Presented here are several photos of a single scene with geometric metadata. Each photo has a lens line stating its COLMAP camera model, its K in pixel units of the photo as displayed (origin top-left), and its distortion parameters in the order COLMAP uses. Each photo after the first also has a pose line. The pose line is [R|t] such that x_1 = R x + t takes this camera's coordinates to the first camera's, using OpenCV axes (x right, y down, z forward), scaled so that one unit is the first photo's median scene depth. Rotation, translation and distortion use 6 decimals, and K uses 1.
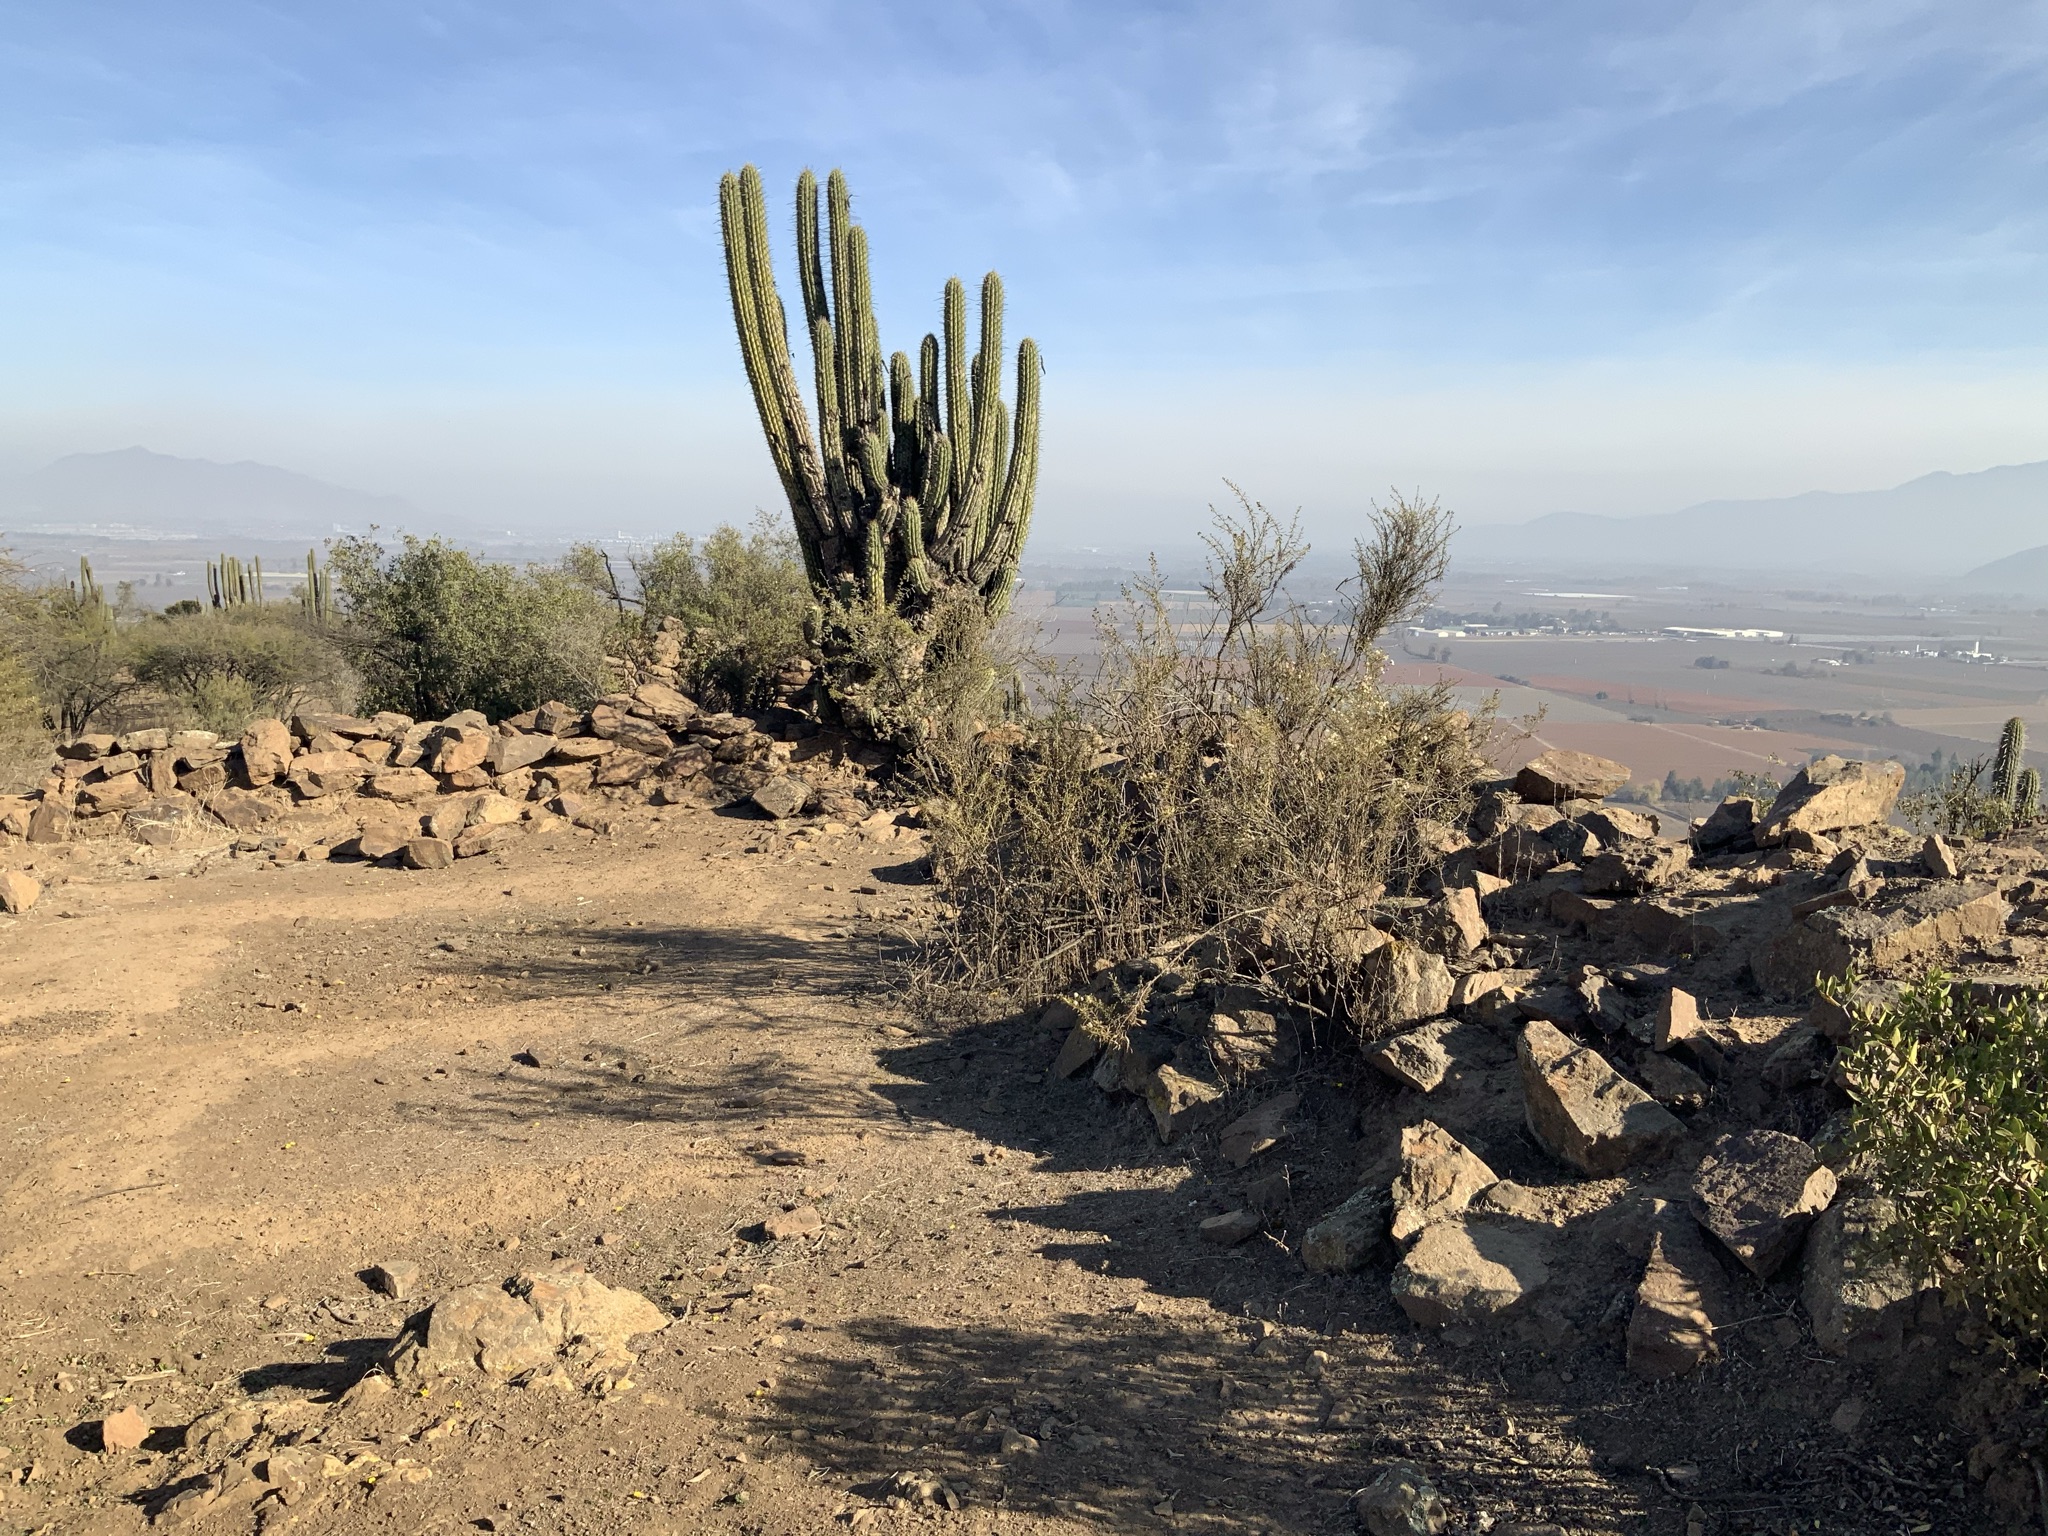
lens RADIAL K [[1686.5, 0, 1024.0], [0, 1686.5, 768.0], [0, 0, 1]] dist [0.123316, -0.274391]
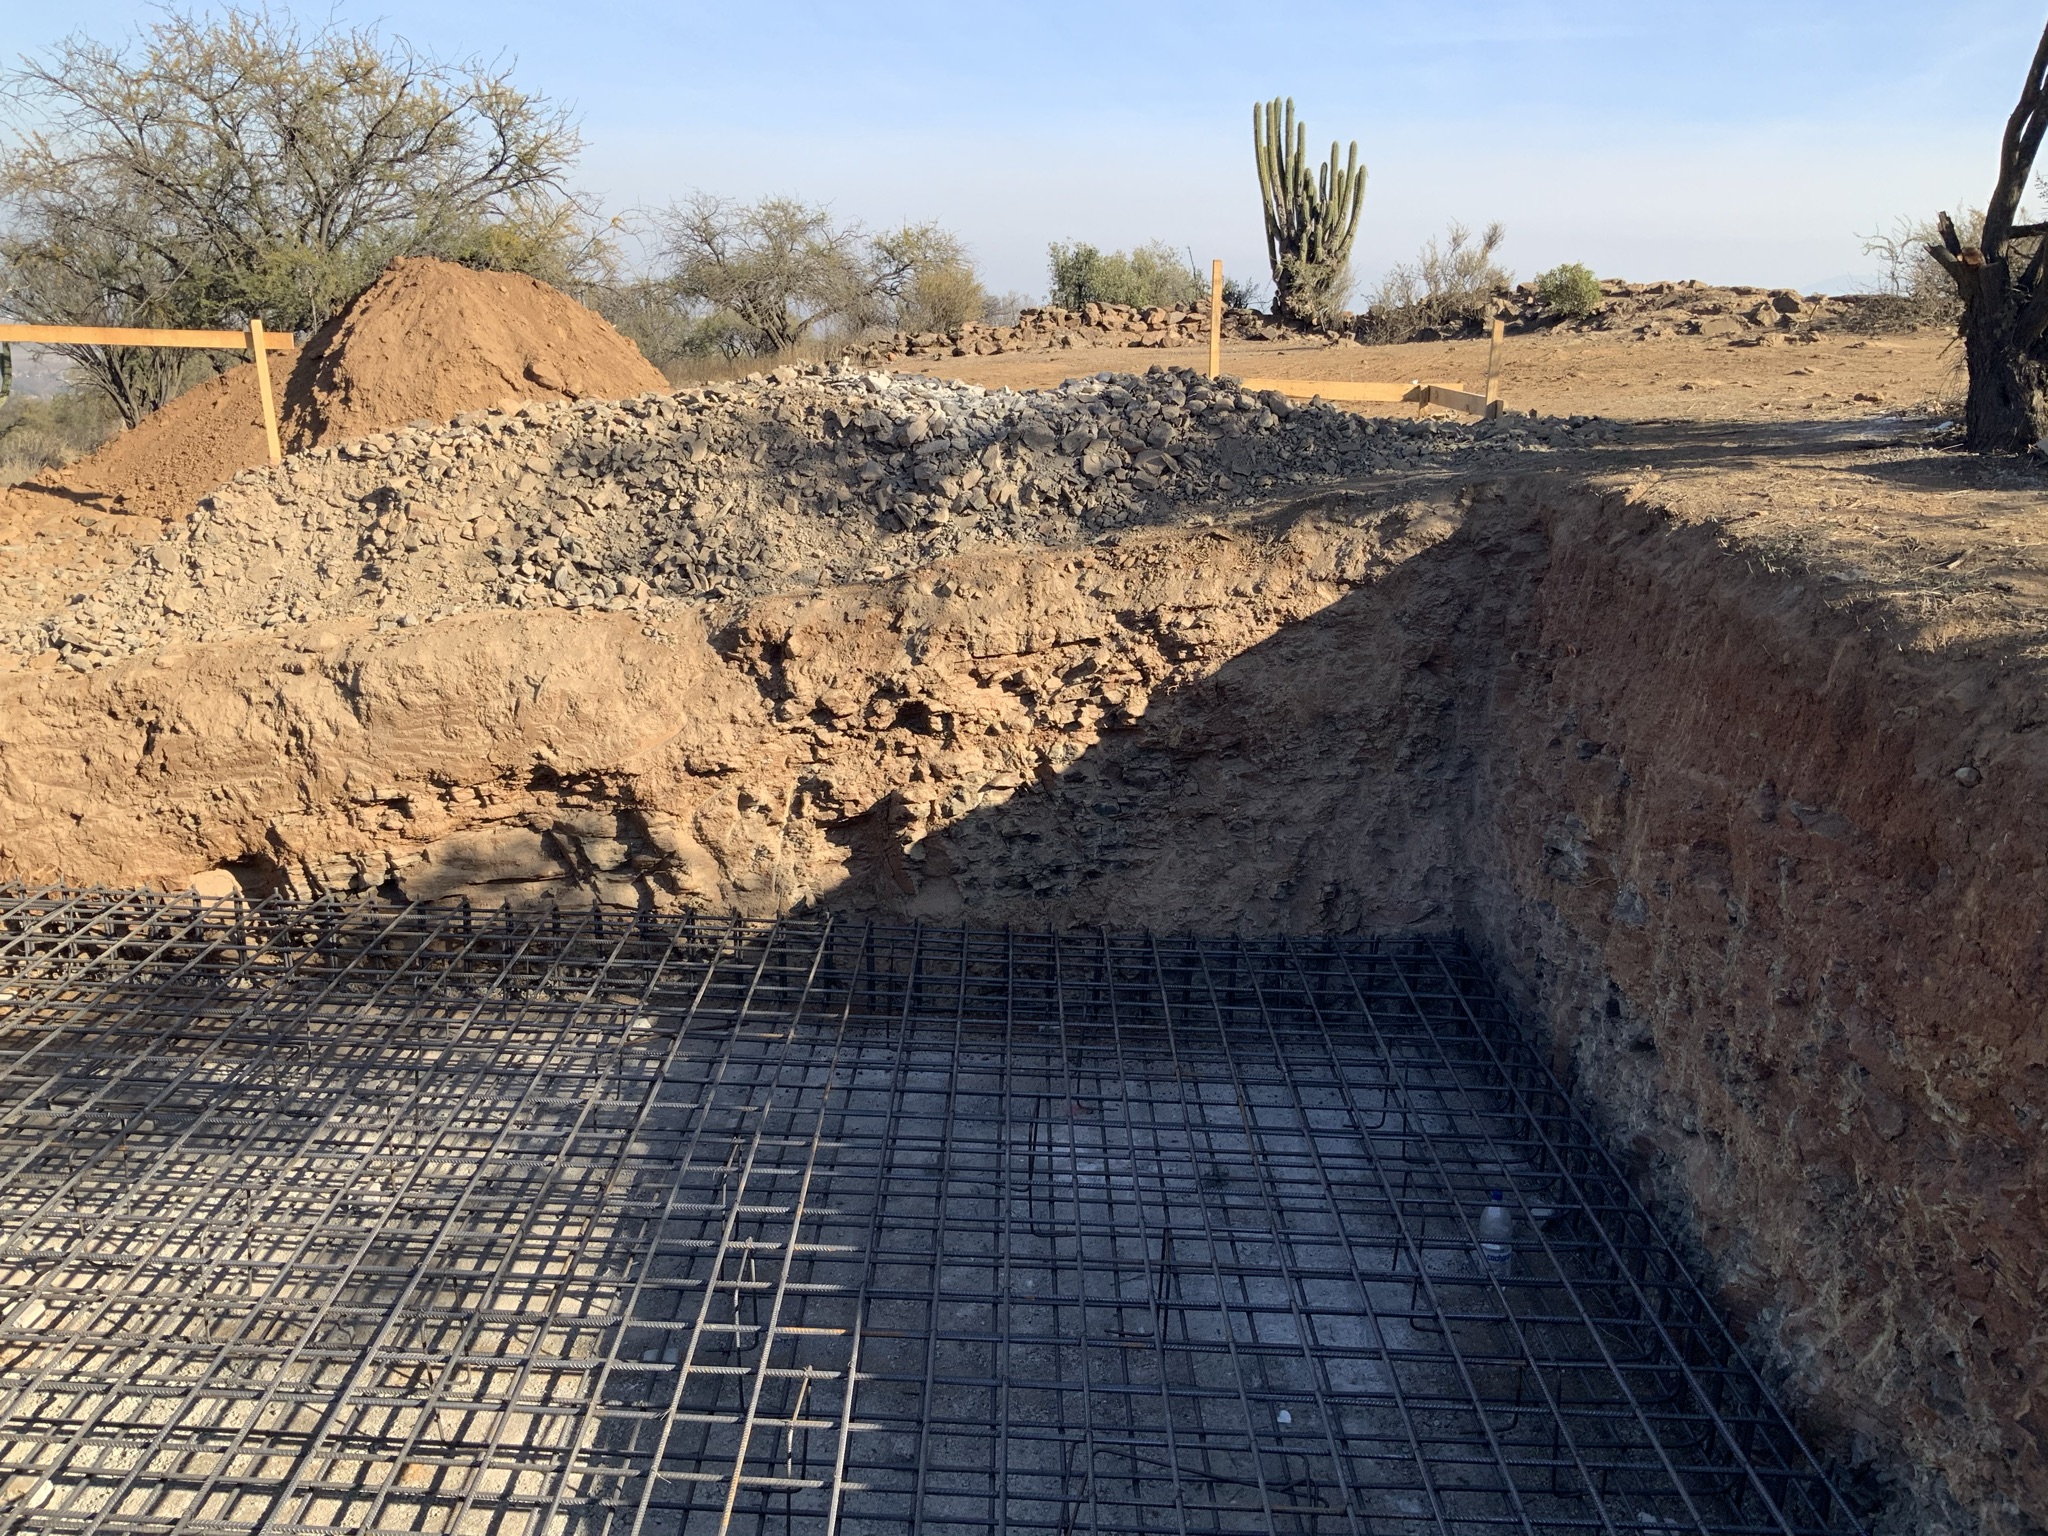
lens RADIAL K [[1686.5, 0, 1024.0], [0, 1686.5, 768.0], [0, 0, 1]] dist [0.123316, -0.274391]
pose [[0.998525, 0.031124, -0.044497, -0.394237], [-0.025152, 0.991327, 0.128988, 0.371857], [0.048126, -0.127678, 0.990647, -1.891403]]
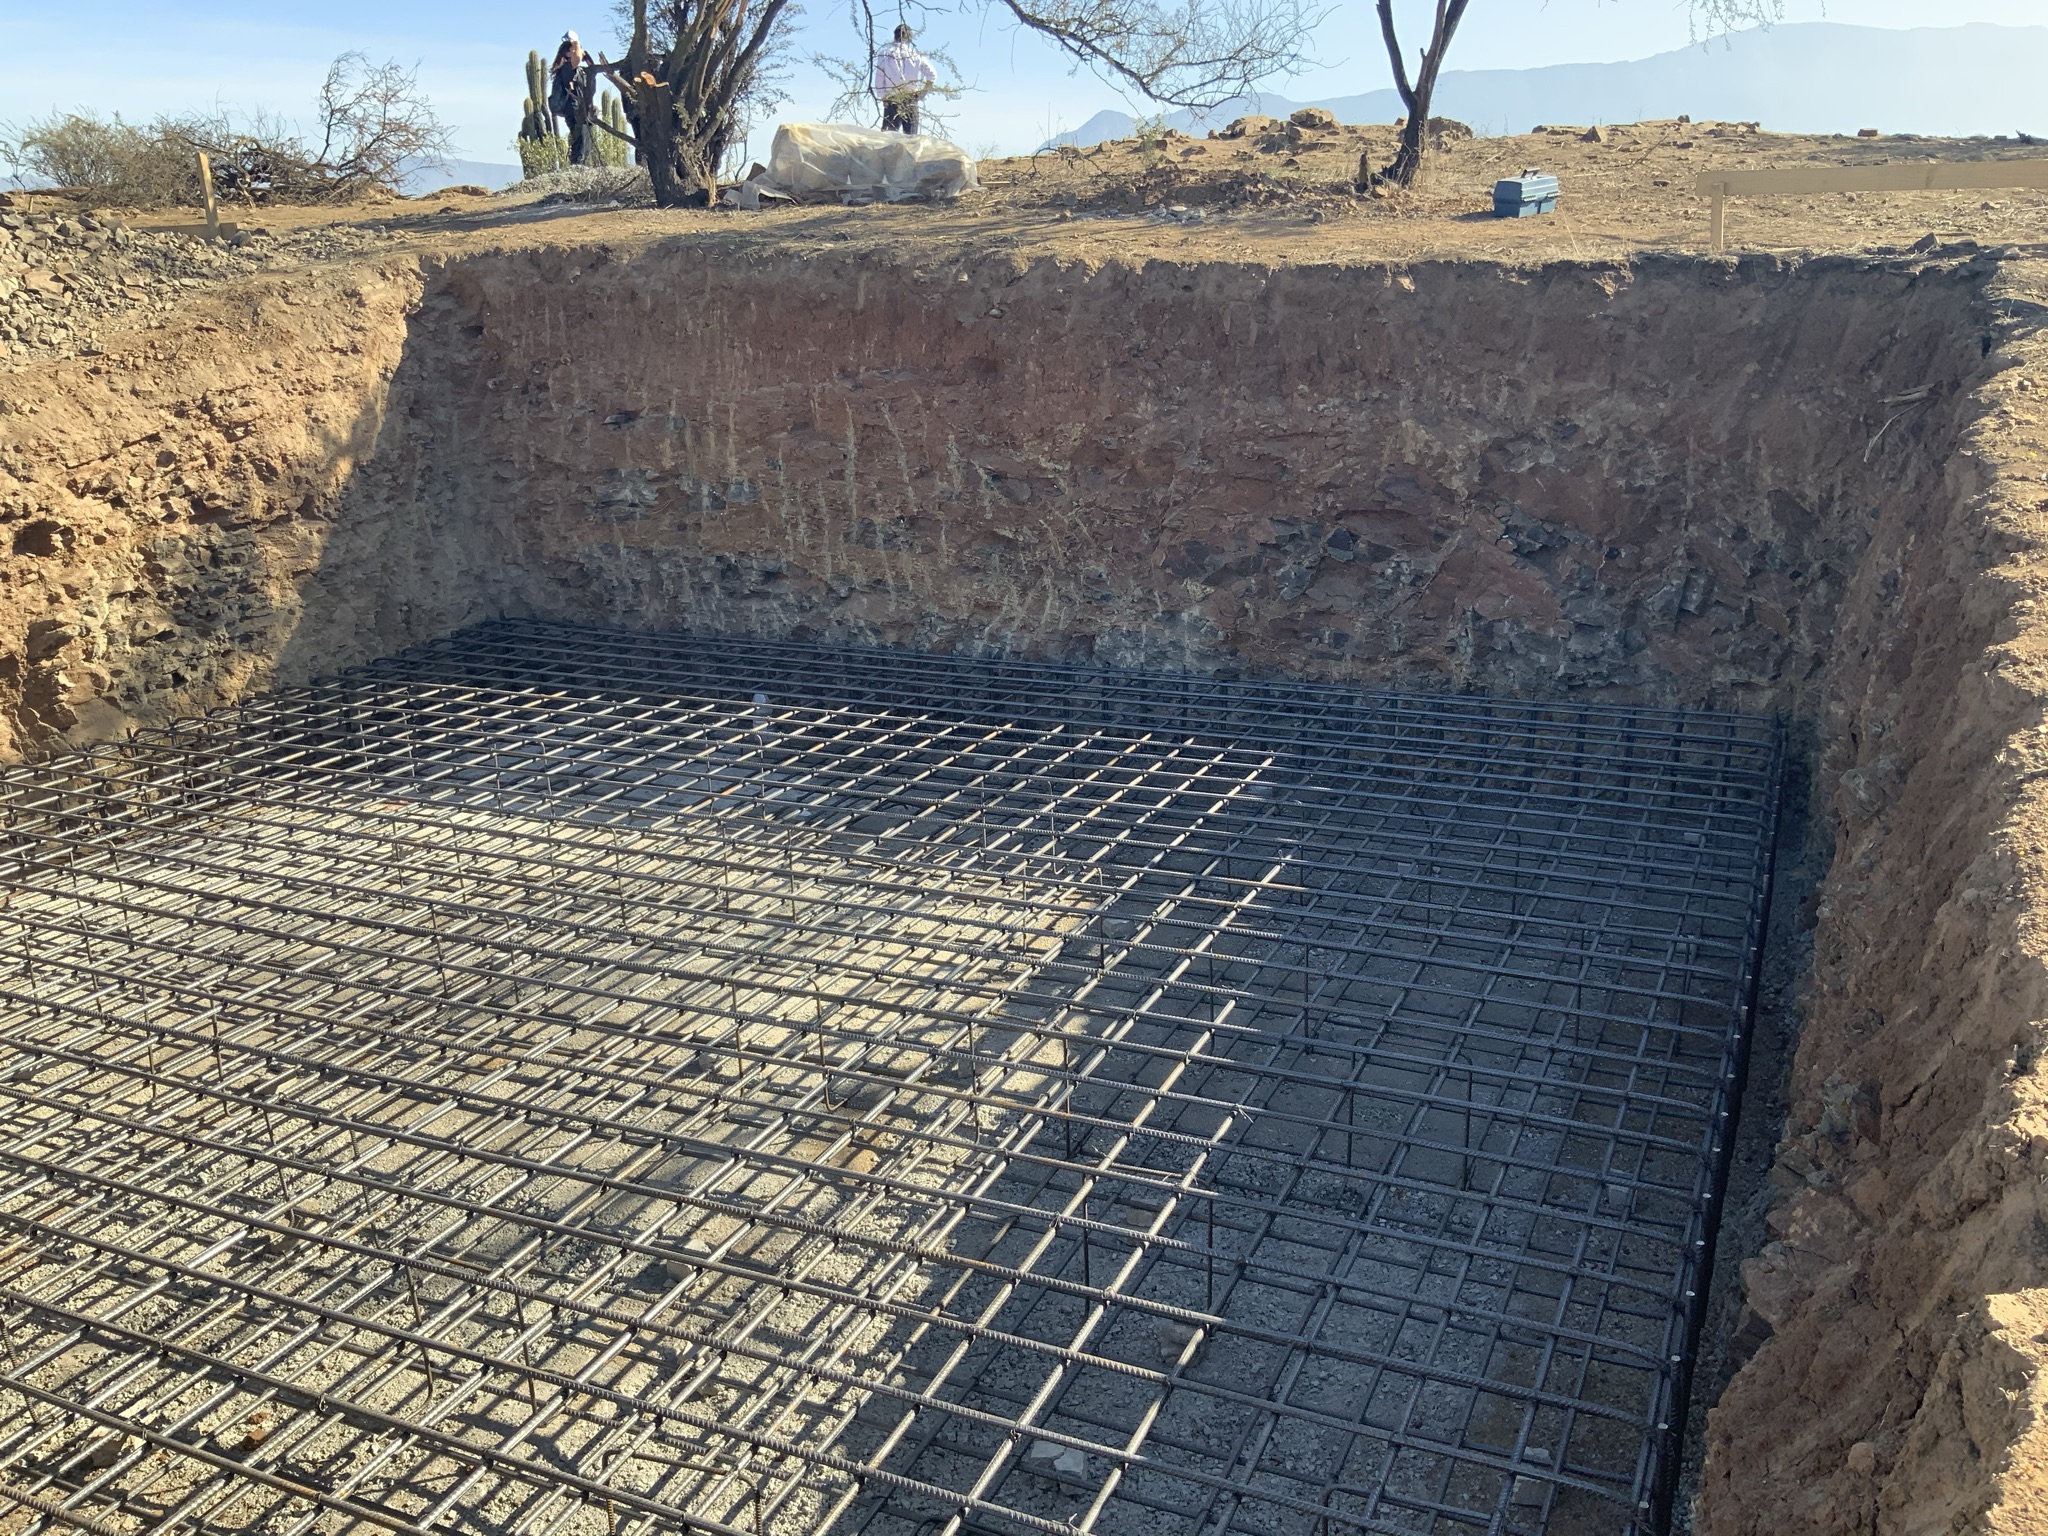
lens RADIAL K [[1707.8, 0, 1024.0], [0, 1707.8, 768.0], [0, 0, 1]] dist [0.078231, -0.144412]
pose [[0.449309, -0.288941, 0.845361, -0.942589], [0.167459, 0.956721, 0.237998, 0.436545], [-0.877541, 0.034629, 0.478249, -1.872832]]
